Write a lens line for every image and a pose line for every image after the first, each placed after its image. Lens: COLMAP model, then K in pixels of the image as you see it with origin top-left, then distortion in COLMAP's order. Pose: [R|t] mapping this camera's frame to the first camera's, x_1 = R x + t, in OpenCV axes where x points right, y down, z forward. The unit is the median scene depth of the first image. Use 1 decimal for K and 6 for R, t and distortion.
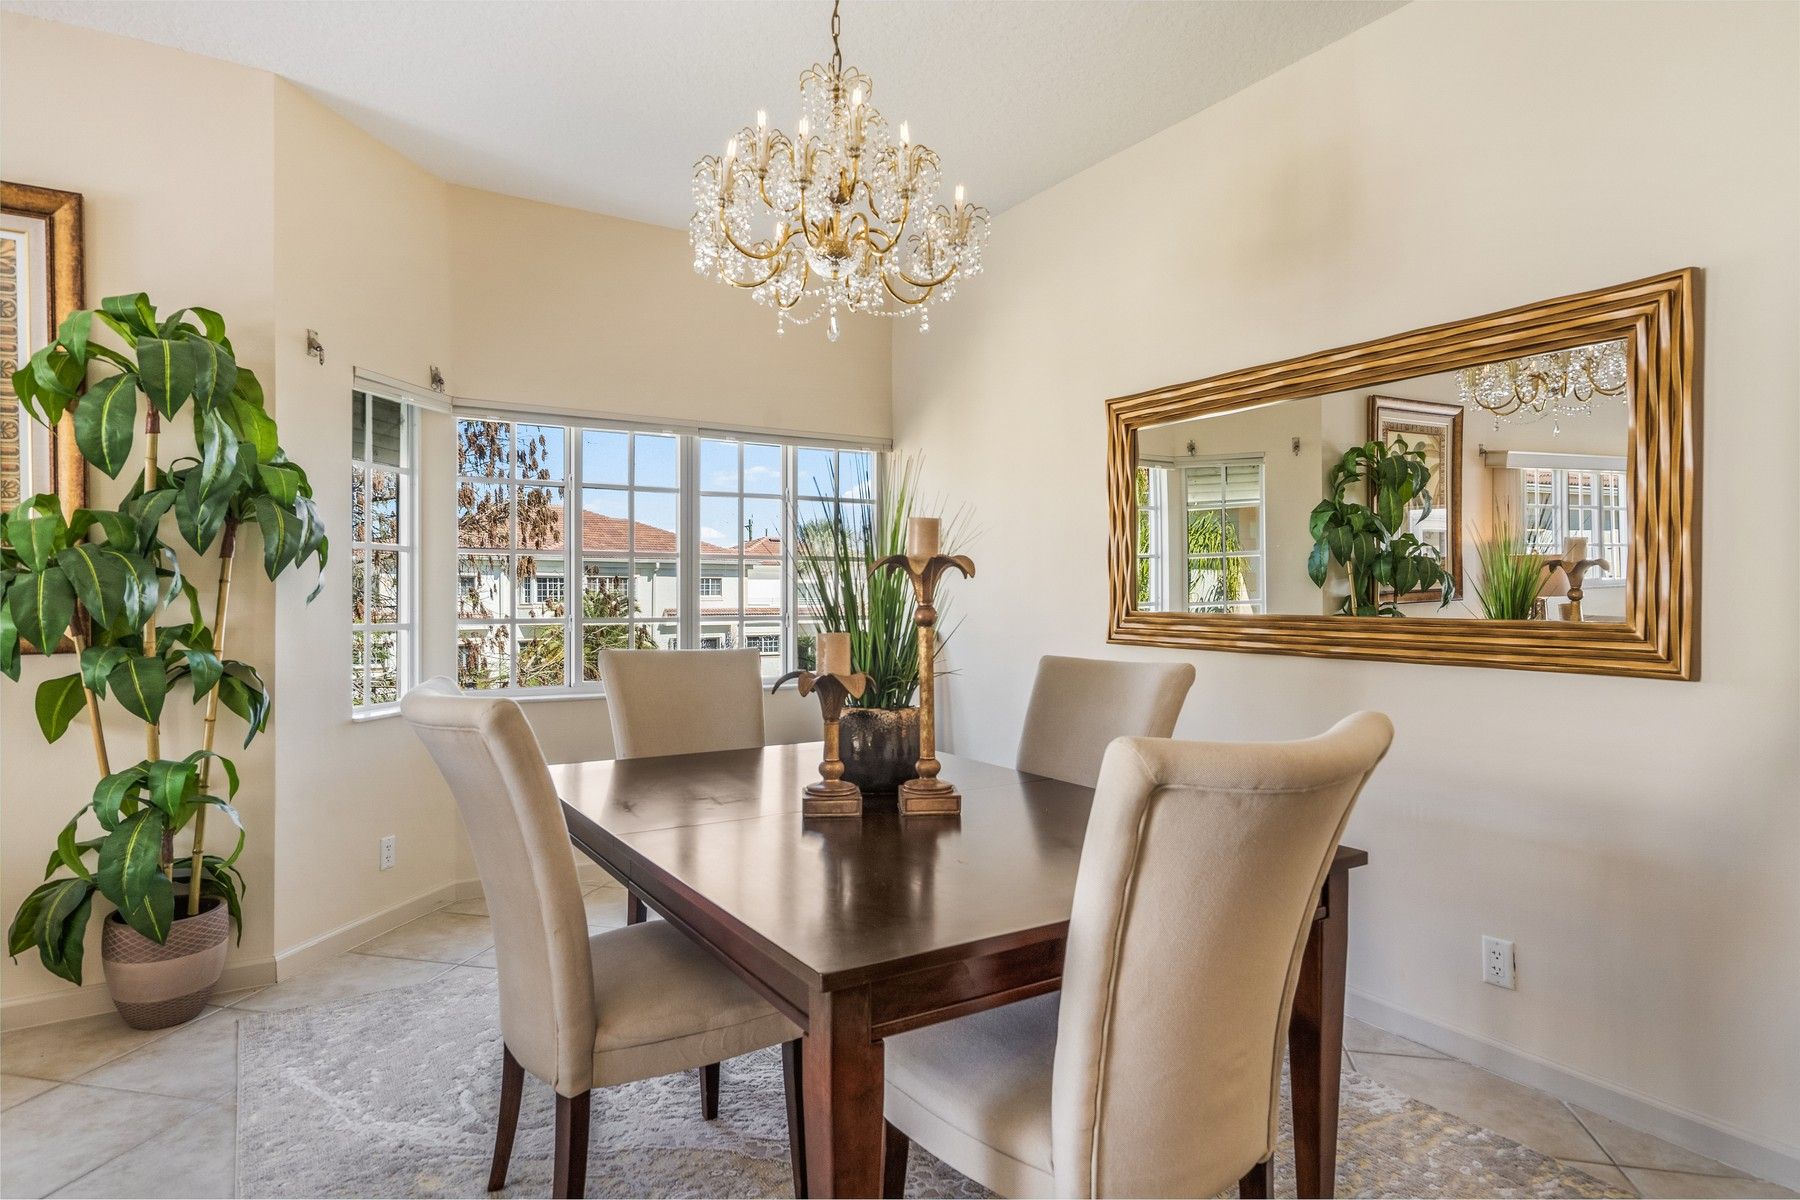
lens RADIAL K [[1012.8, 0, 889.4], [0, 1012.8, 596.5], [0, 0, 1]] dist [0.002323, -0.001258]
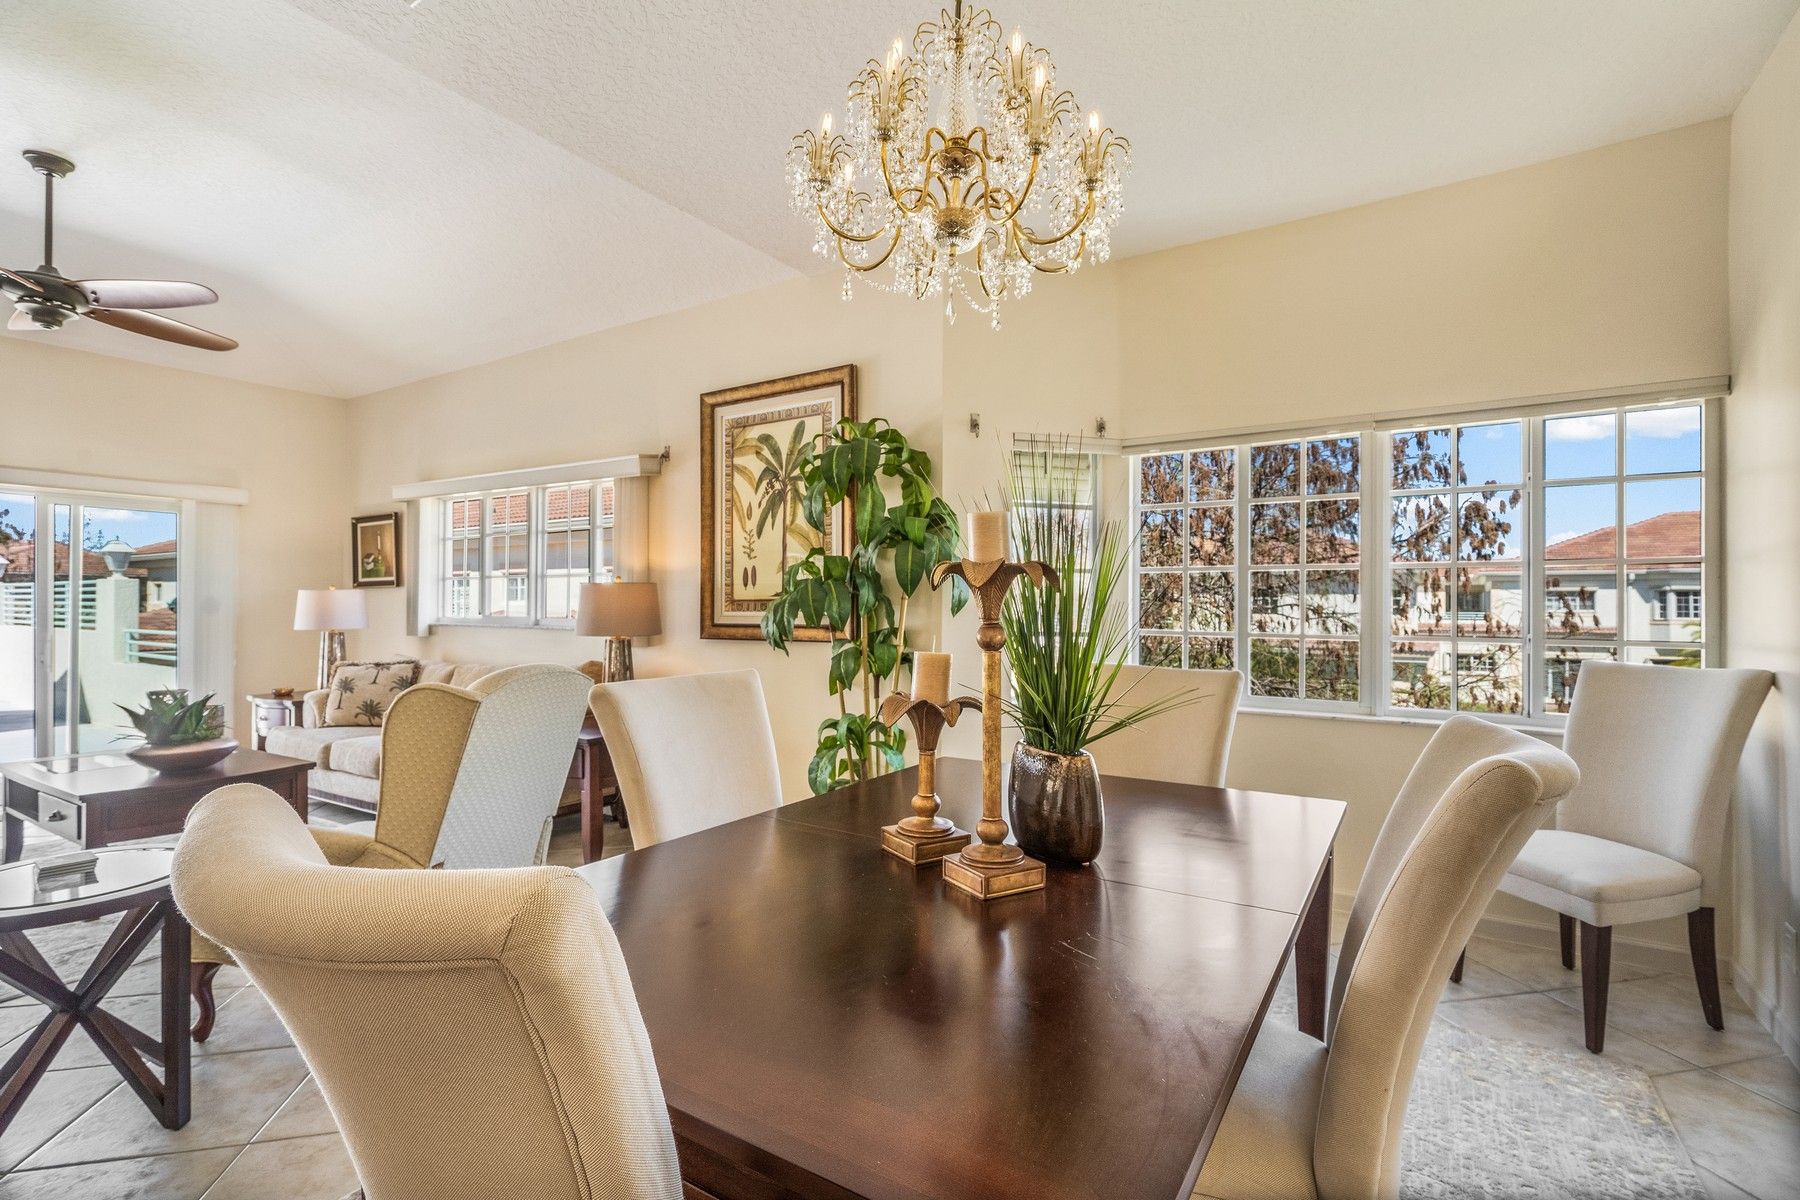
lens RADIAL K [[838.4, 0, 901.6], [0, 838.4, 601.2], [0, 0, 1]] dist [0.004335, 0.000607]
pose [[0.440735, -0.005006, -0.897623, 0.405862], [-0.004950, 0.999956, -0.008007, -0.000746], [0.897624, 0.007972, 0.440691, 0.424094]]
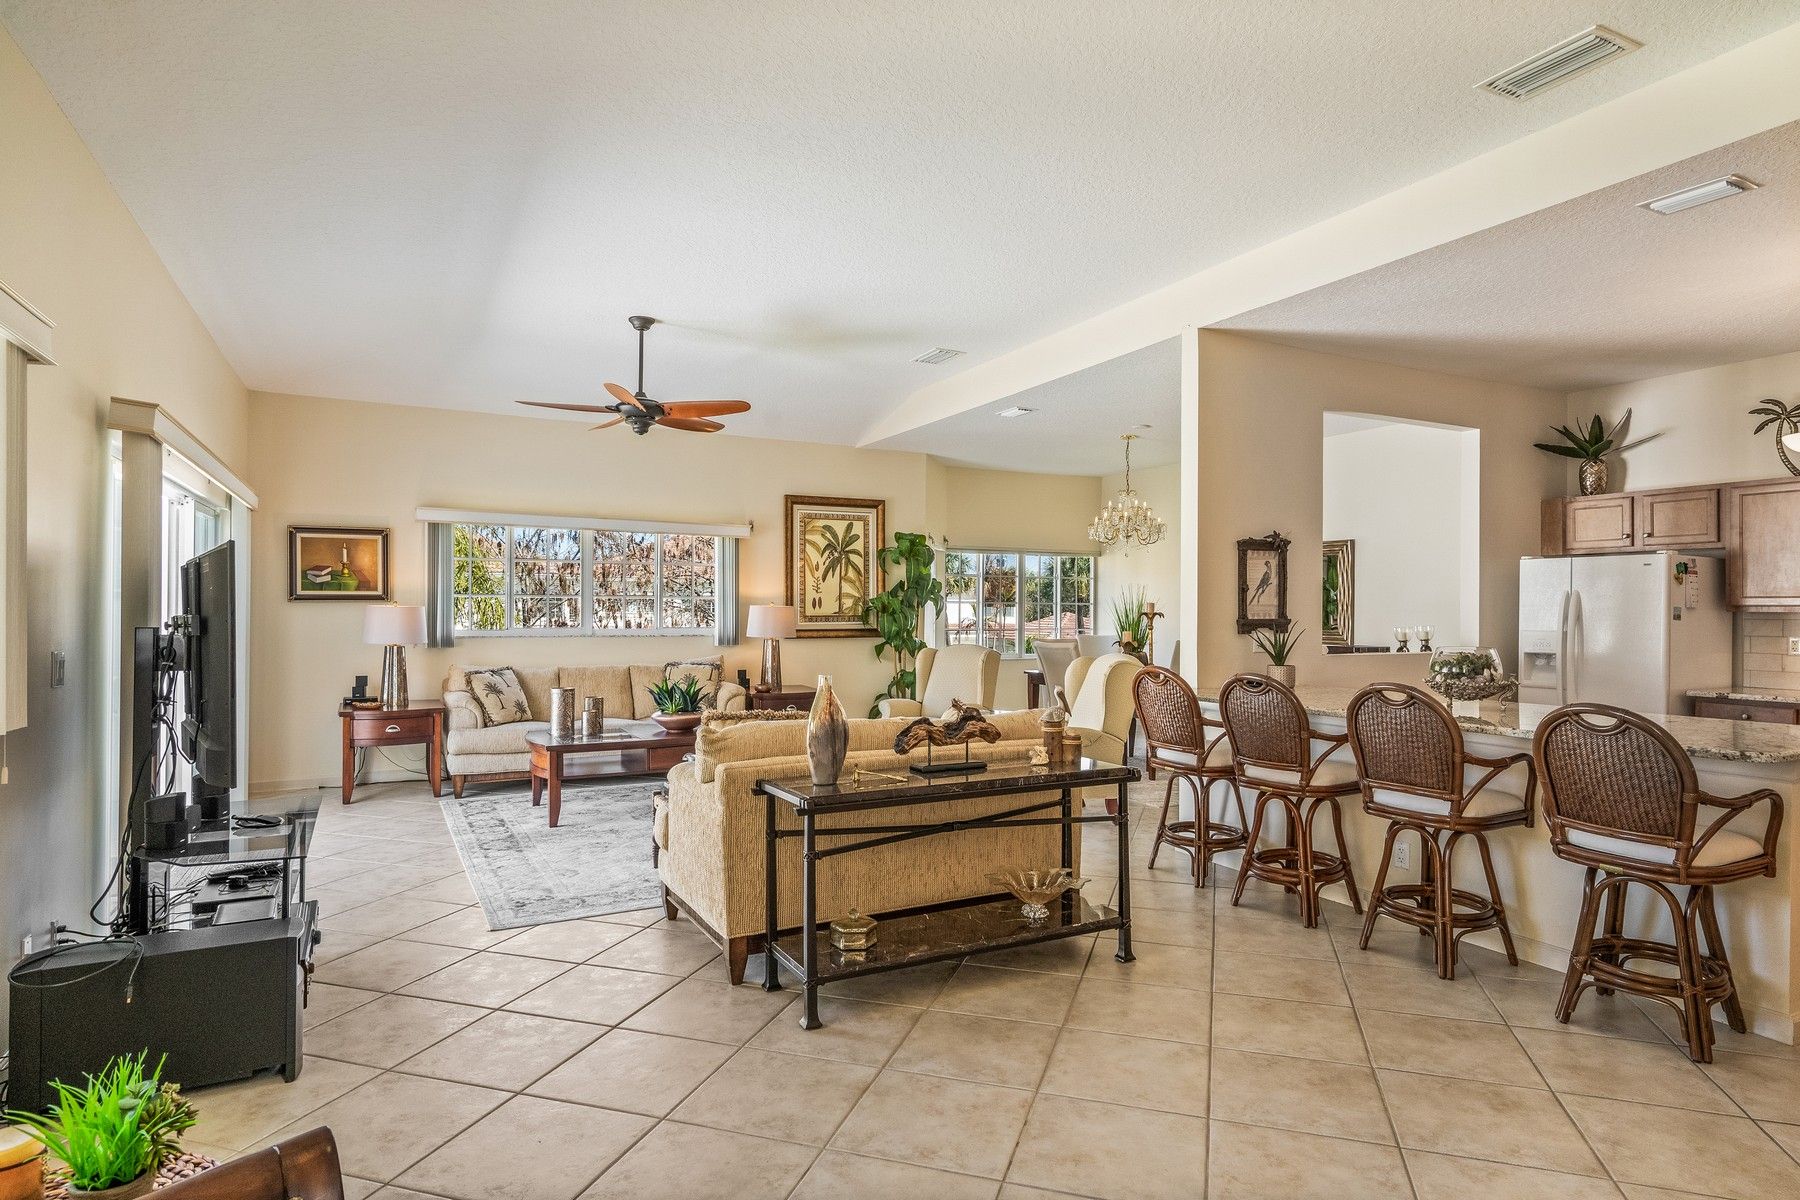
lens RADIAL K [[992.8, 0, 898.2], [0, 992.8, 610.2], [0, 0, 1]] dist [-0.005538, 0.000064]
pose [[0.997664, 0.005204, -0.068120, -0.468591], [-0.005335, 0.999984, -0.001742, -0.024757], [0.068109, 0.002101, 0.997676, -2.012572]]
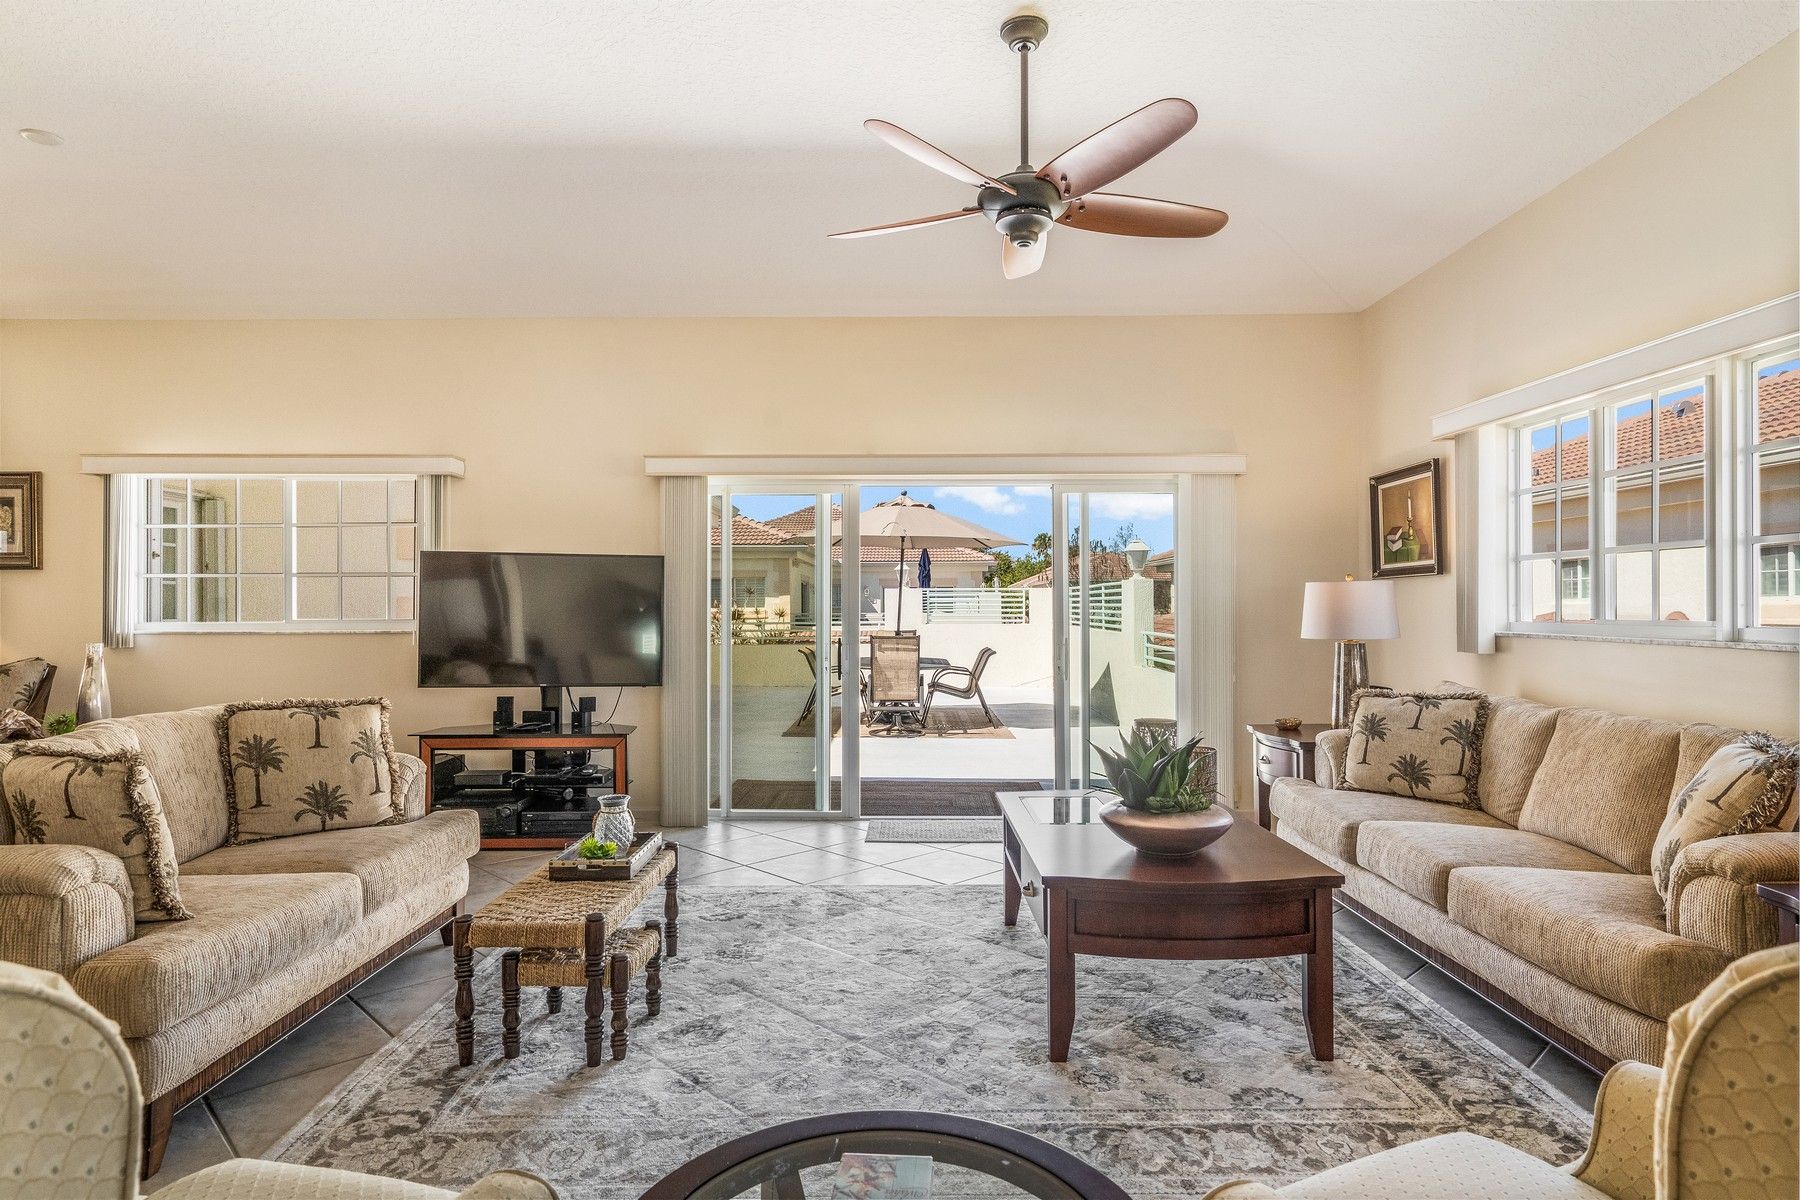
lens RADIAL K [[992.8, 0, 899.4], [0, 992.8, 600.1], [0, 0, 1]] dist [-0.005538, 0.000064]
pose [[-0.519966, -0.006115, -0.854165, -0.168419], [-0.000233, 0.999975, -0.007018, 0.004760], [0.854187, -0.003450, -0.519955, 0.314518]]
